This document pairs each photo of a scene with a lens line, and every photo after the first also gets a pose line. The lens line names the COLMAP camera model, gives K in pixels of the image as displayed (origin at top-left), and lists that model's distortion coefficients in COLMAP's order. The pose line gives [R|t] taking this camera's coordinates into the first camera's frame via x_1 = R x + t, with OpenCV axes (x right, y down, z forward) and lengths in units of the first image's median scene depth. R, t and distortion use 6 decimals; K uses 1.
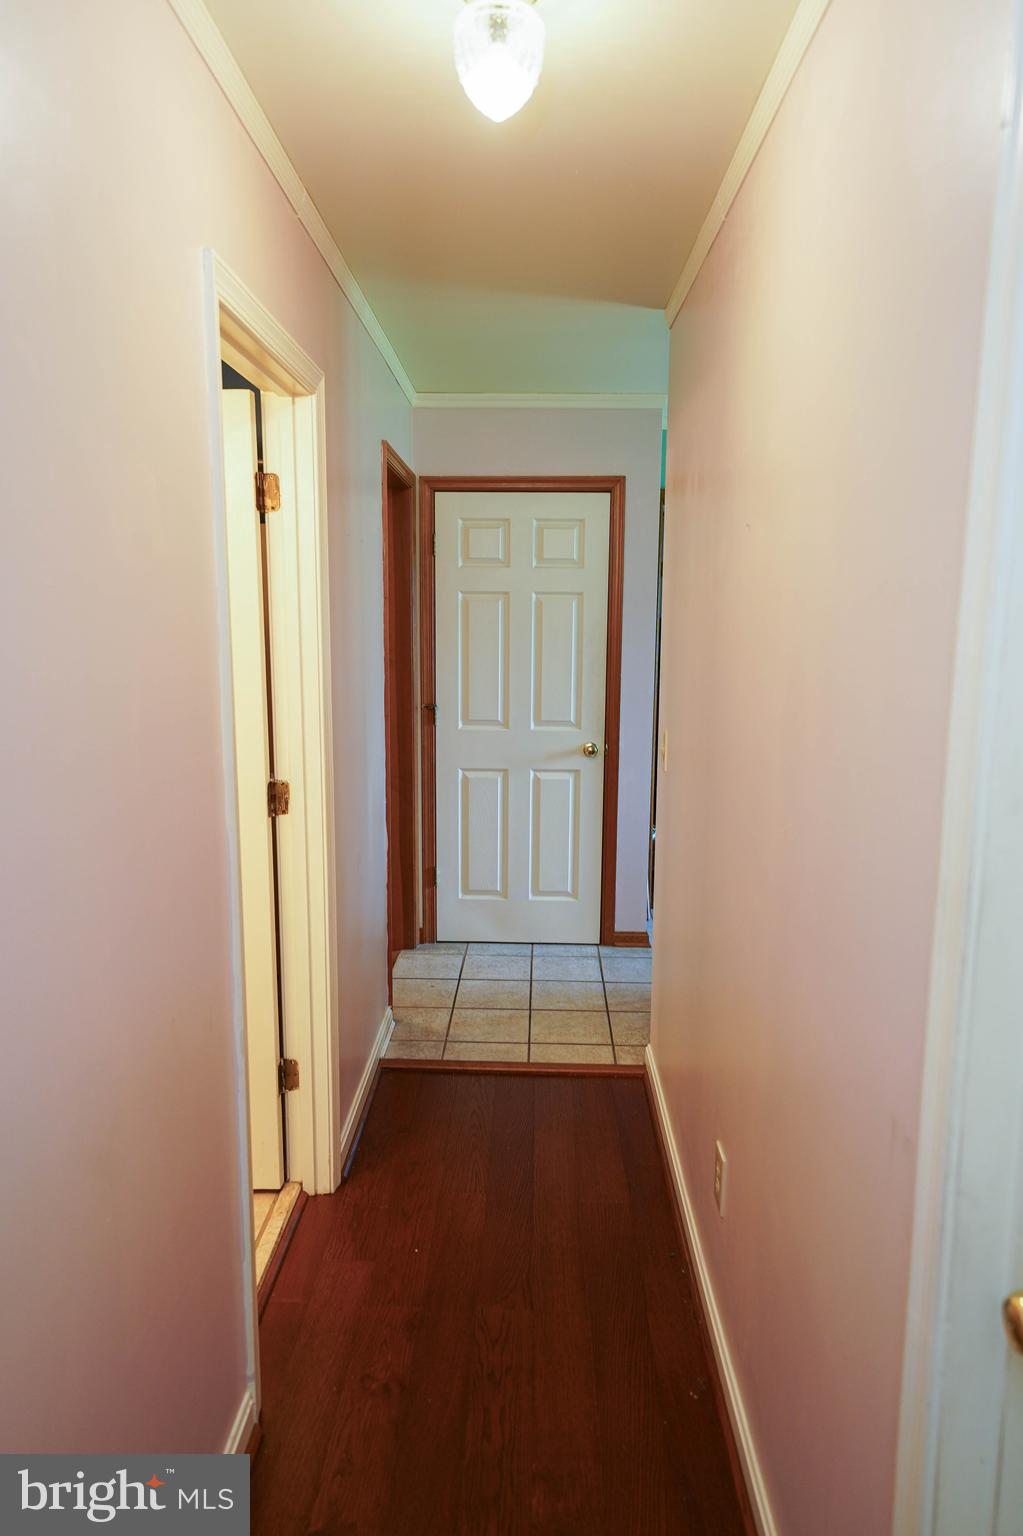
lens RADIAL K [[990.8, 0, 511.5], [0, 990.8, 768.0], [0, 0, 1]] dist [0.039748, 0.000995]
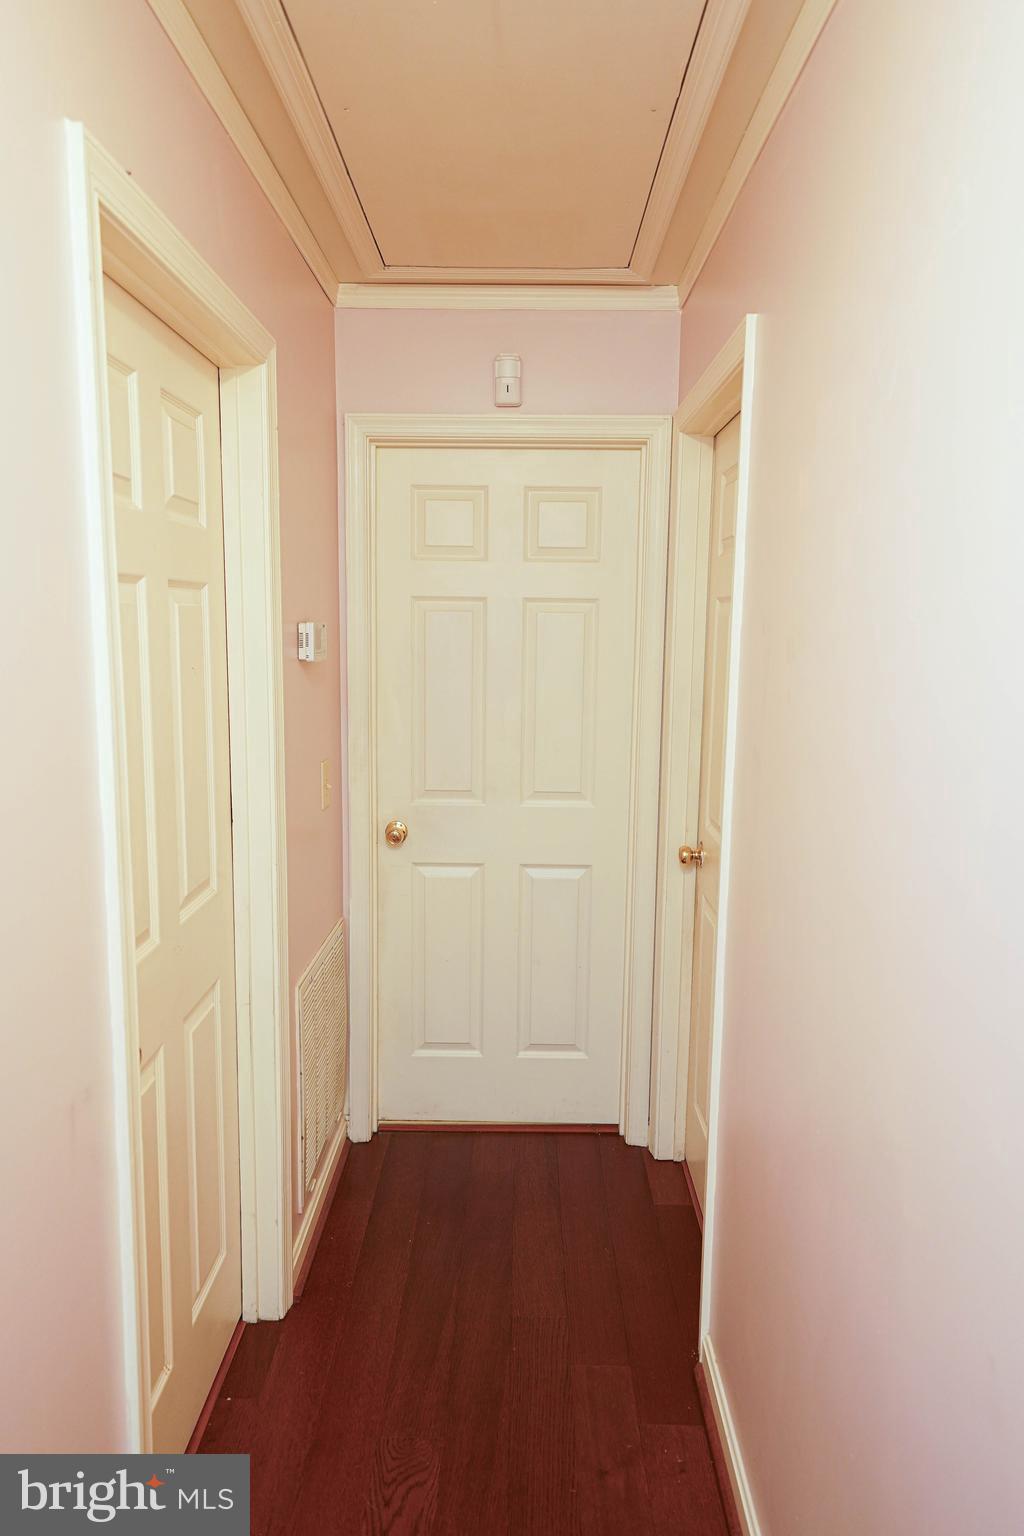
lens RADIAL K [[990.8, 0, 512.0], [0, 990.8, 768.0], [0, 0, 1]] dist [0.039748, 0.000995]
pose [[0.999952, 0.006119, 0.007676, 0.004242], [-0.006005, 0.999872, -0.014807, -0.024899], [-0.007766, 0.014760, 0.999861, 0.153422]]
